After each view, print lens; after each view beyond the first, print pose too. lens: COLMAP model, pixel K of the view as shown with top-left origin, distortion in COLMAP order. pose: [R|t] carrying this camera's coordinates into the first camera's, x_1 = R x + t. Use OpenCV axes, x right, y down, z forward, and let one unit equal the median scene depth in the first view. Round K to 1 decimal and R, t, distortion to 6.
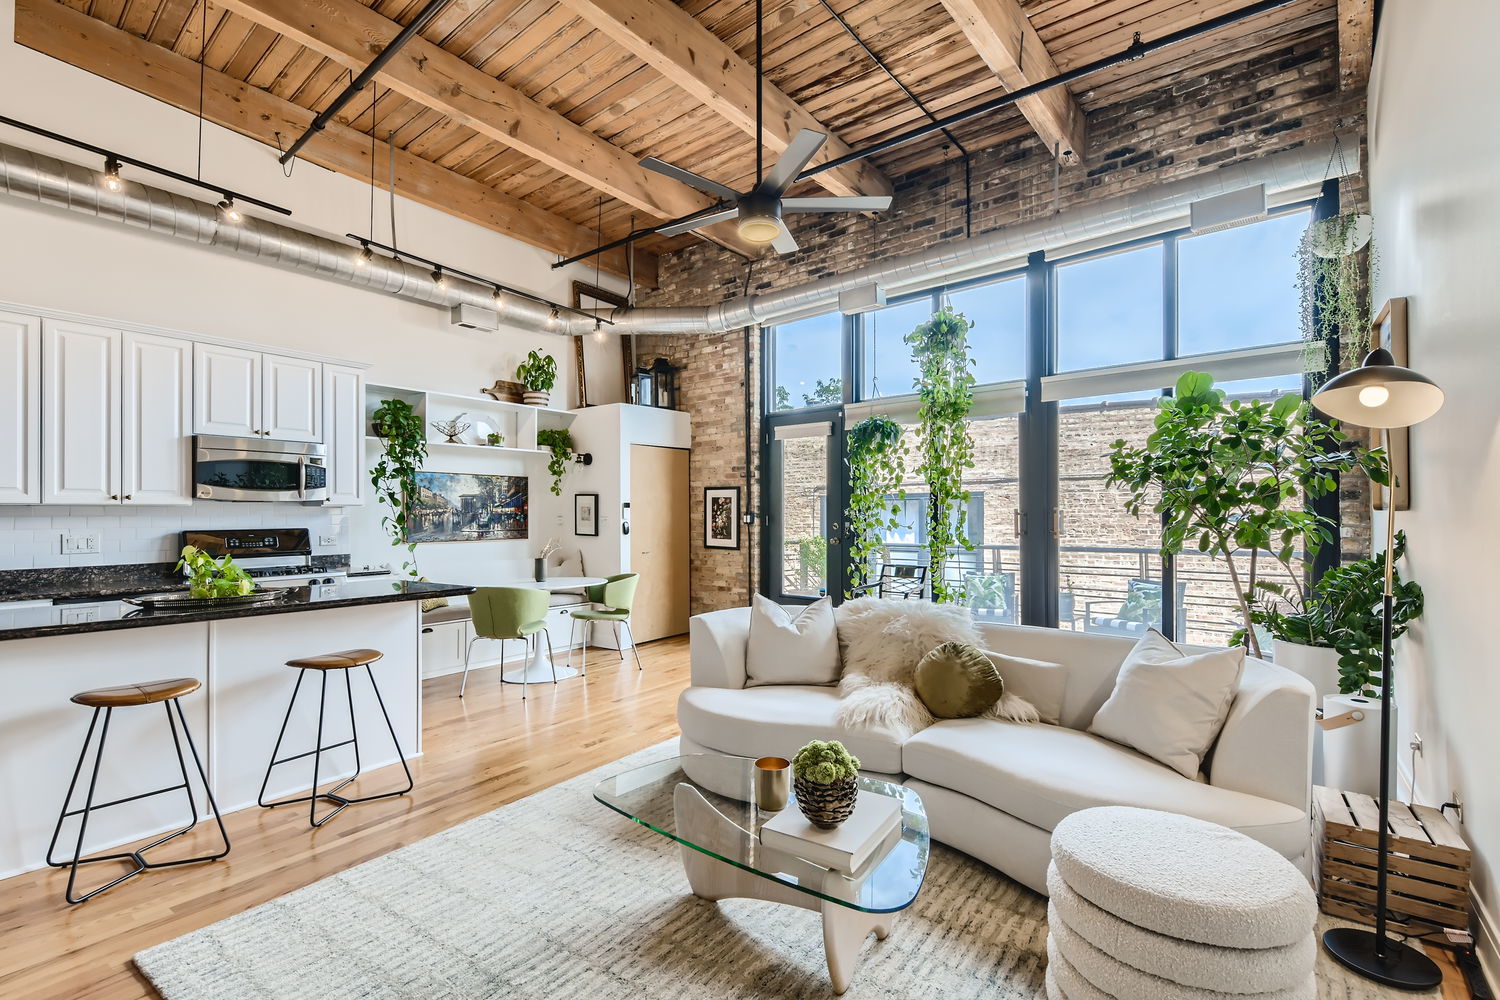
lens RADIAL K [[685.3, 0, 754.8], [0, 685.3, 504.0], [0, 0, 1]] dist [0.021669, -0.011481]
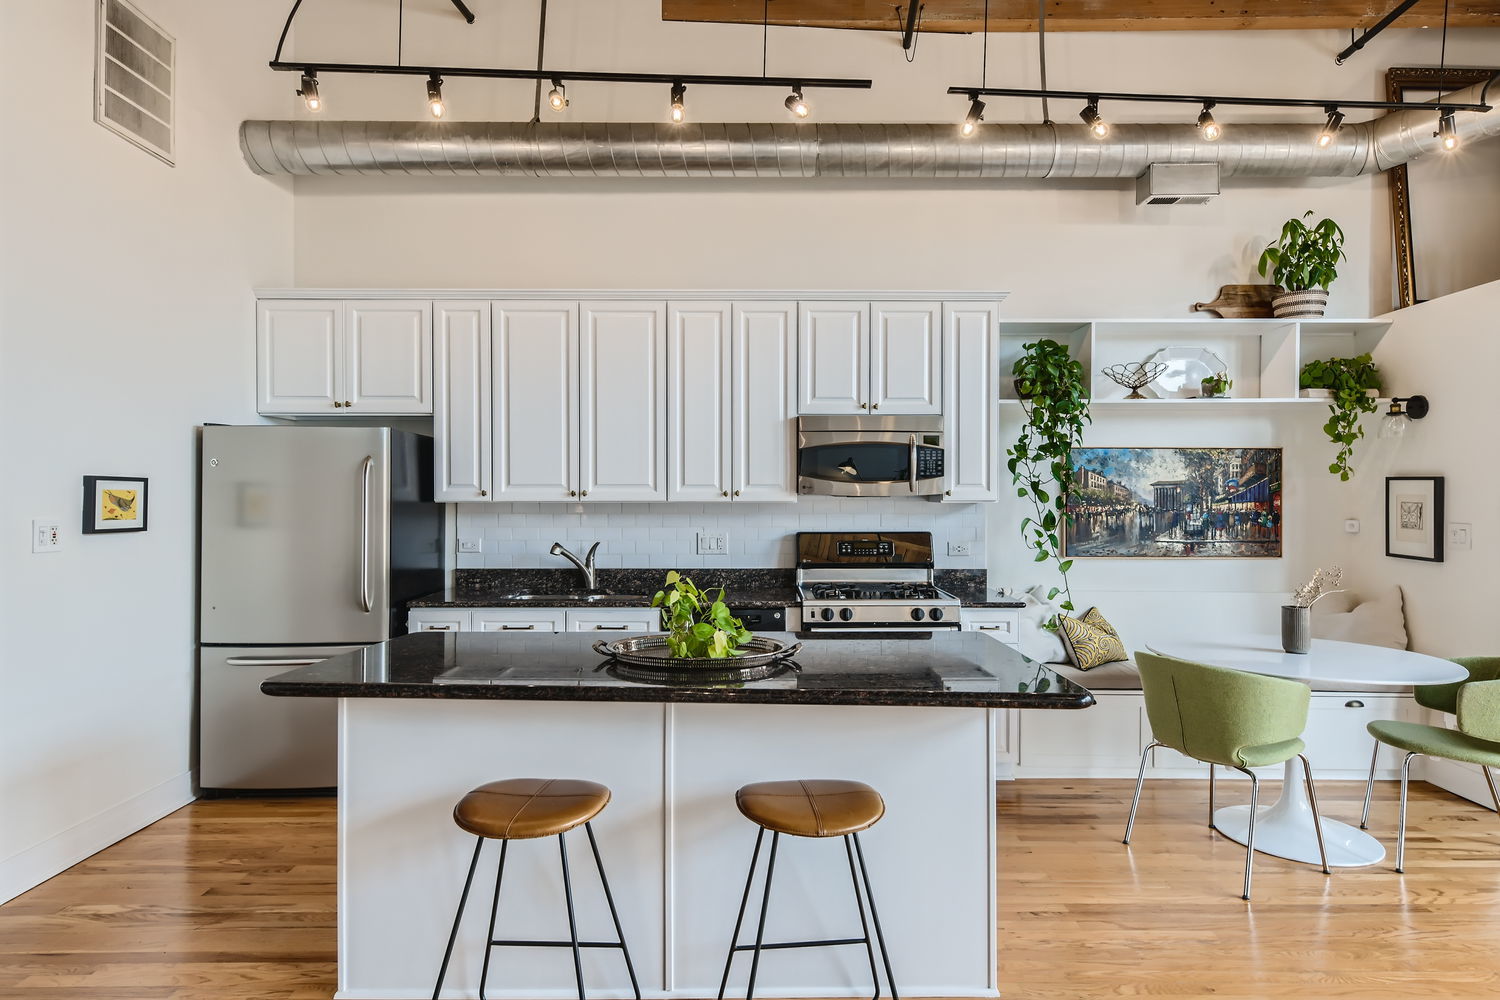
lens RADIAL K [[784.8, 0, 758.3], [0, 784.8, 498.2], [0, 0, 1]] dist [0.019835, -0.008774]
pose [[0.588776, 0.006968, -0.808266, -0.060671], [0.007525, 0.999872, 0.014102, -0.010883], [0.808261, -0.014385, 0.588649, 0.278262]]
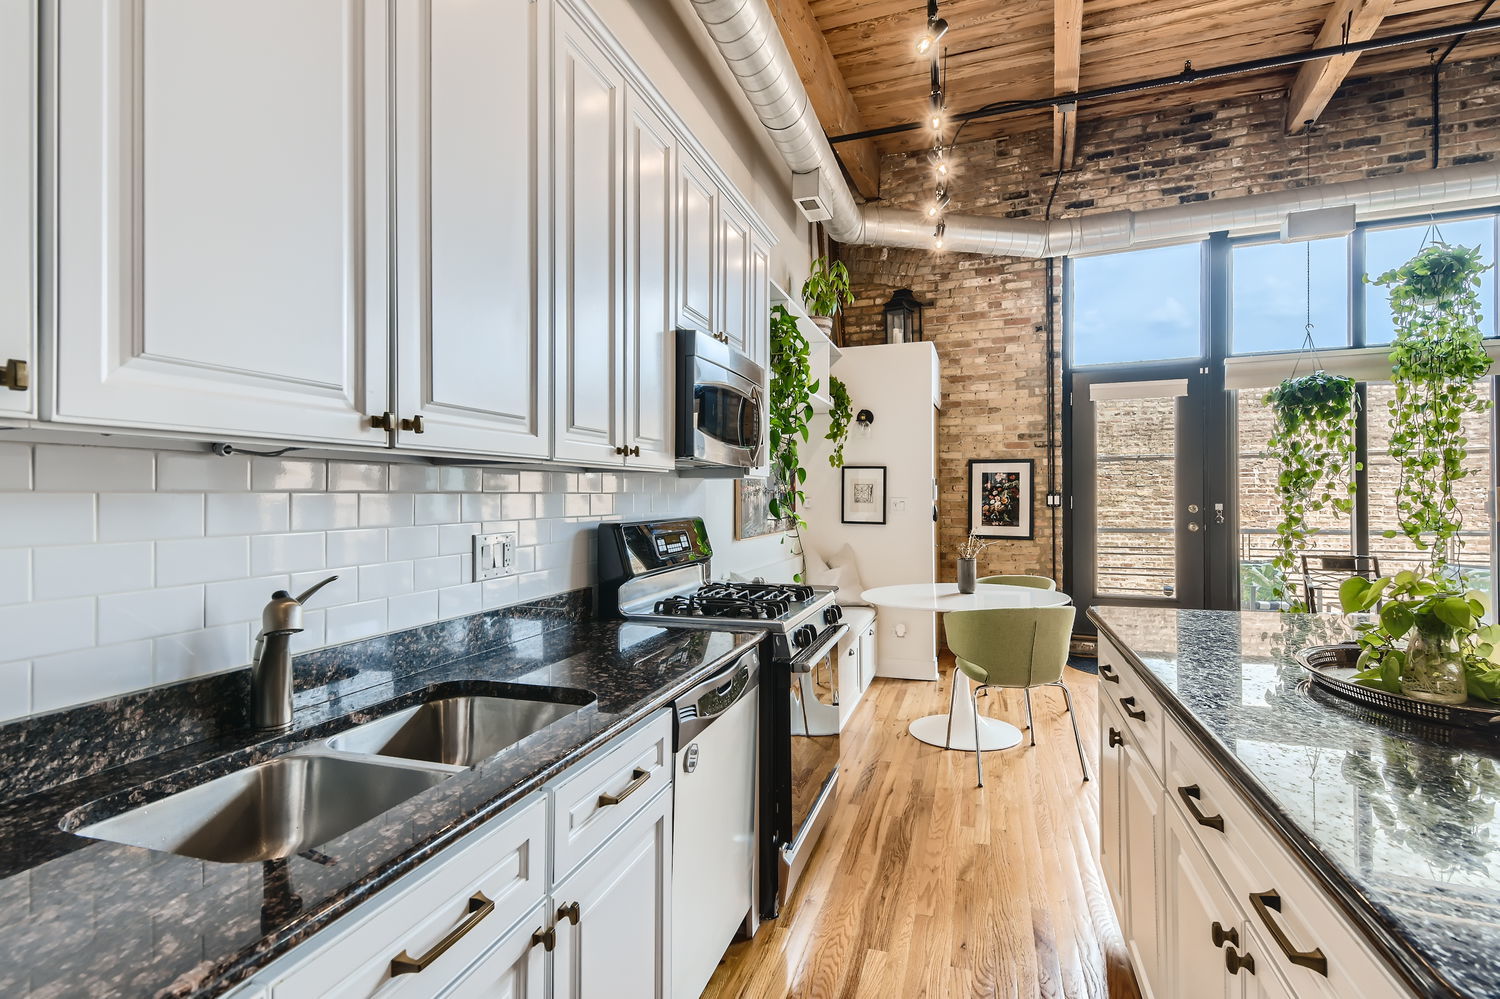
lens RADIAL K [[716.9, 0, 749.6], [0, 716.9, 489.4], [0, 0, 1]] dist [0.024128, -0.011057]
pose [[0.952947, 0.002304, 0.303129, -0.612216], [-0.003319, 0.999990, 0.002834, 0.008489], [-0.303120, -0.003707, 0.952945, 0.330475]]
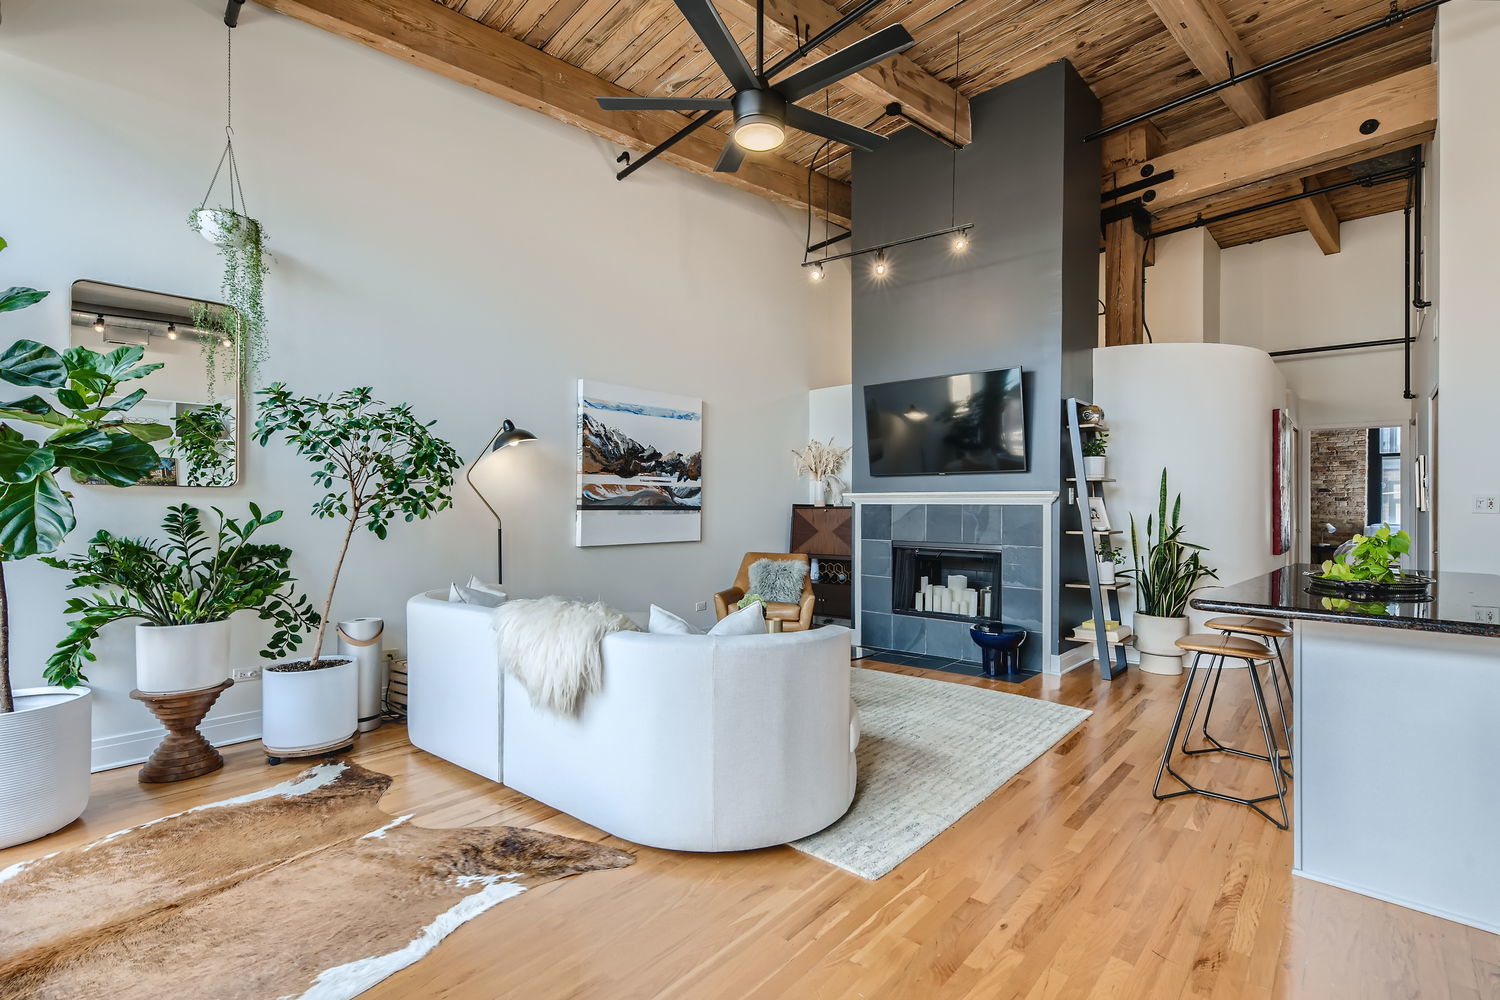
lens RADIAL K [[706.1, 0, 750.0], [0, 706.1, 500.0], [0, 0, 1]] dist [-0.000162, -0.000154]
pose [[-0.994777, -0.000811, 0.102073, -0.034850], [-0.002480, 0.999865, -0.016222, 0.021767], [-0.102046, -0.016391, -0.994645, 0.931935]]
